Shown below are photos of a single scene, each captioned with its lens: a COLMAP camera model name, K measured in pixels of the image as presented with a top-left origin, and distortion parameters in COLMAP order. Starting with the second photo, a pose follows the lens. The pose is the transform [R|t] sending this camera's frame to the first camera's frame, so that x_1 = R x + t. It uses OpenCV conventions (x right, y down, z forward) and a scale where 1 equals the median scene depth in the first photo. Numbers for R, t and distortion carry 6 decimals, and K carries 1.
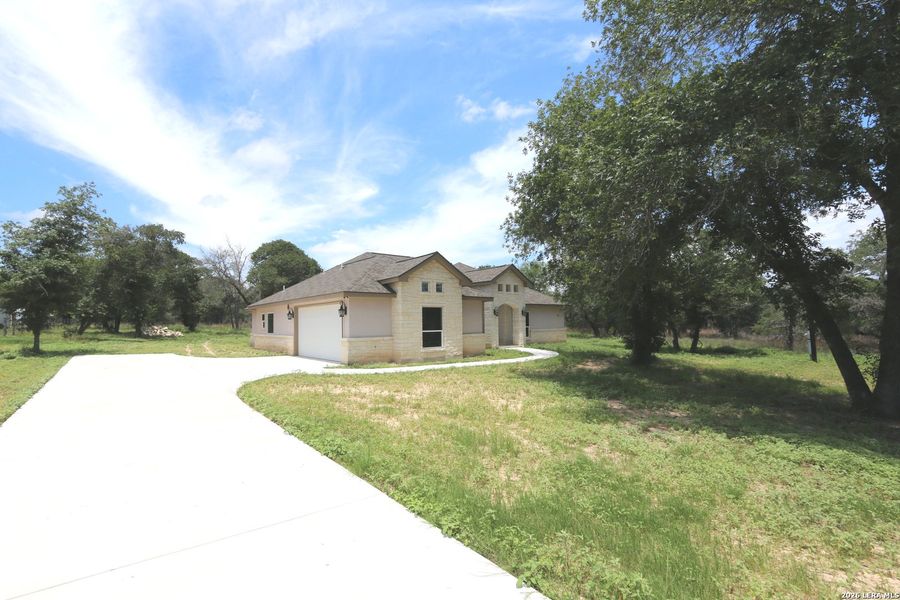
lens RADIAL K [[411.9, 0, 443.4], [0, 411.9, 304.5], [0, 0, 1]] dist [-0.018462, 0.003121]
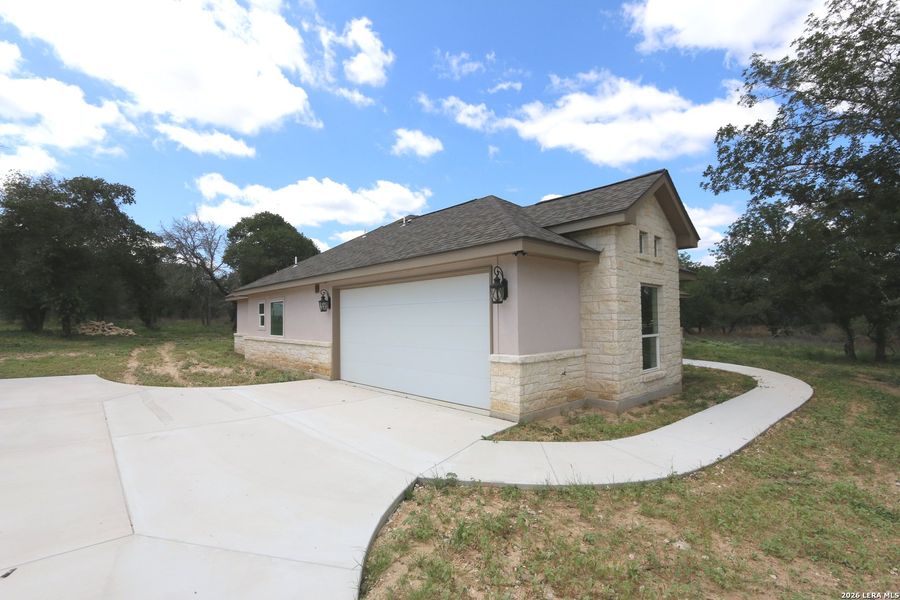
lens RADIAL K [[412.1, 0, 443.0], [0, 412.1, 304.8], [0, 0, 1]] dist [-0.012077, 0.000313]
pose [[0.998111, 0.006625, 0.061085, -0.202669], [-0.007270, 0.999920, 0.010346, 0.016733], [-0.061011, -0.010771, 0.998079, 0.366642]]
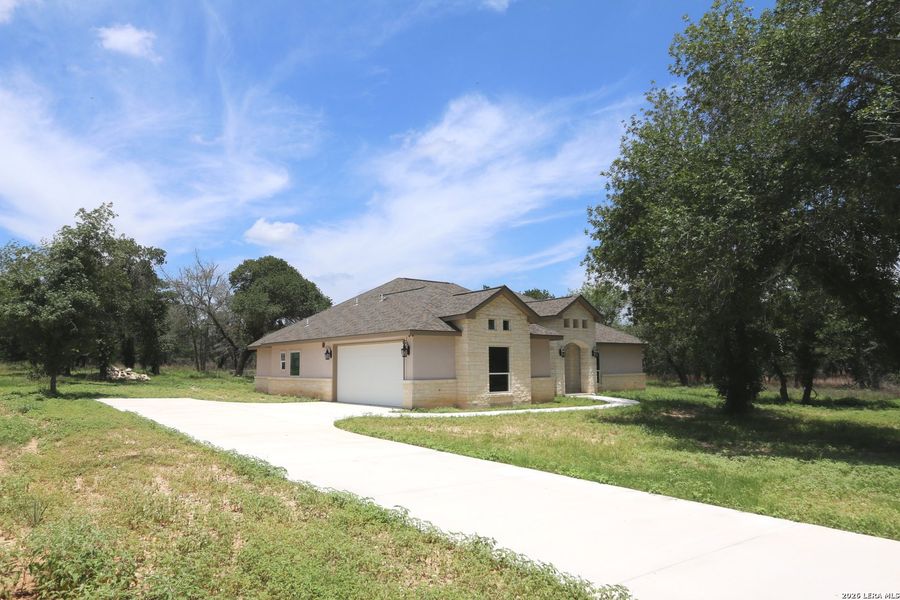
lens RADIAL K [[597.2, 0, 446.3], [0, 597.2, 313.1], [0, 0, 1]] dist [-0.005865, 0.000717]
pose [[0.999771, 0.005641, -0.020622, -0.078556], [-0.006546, 0.999007, -0.044068, -0.006065], [0.020353, 0.044193, 0.998816, -0.208699]]
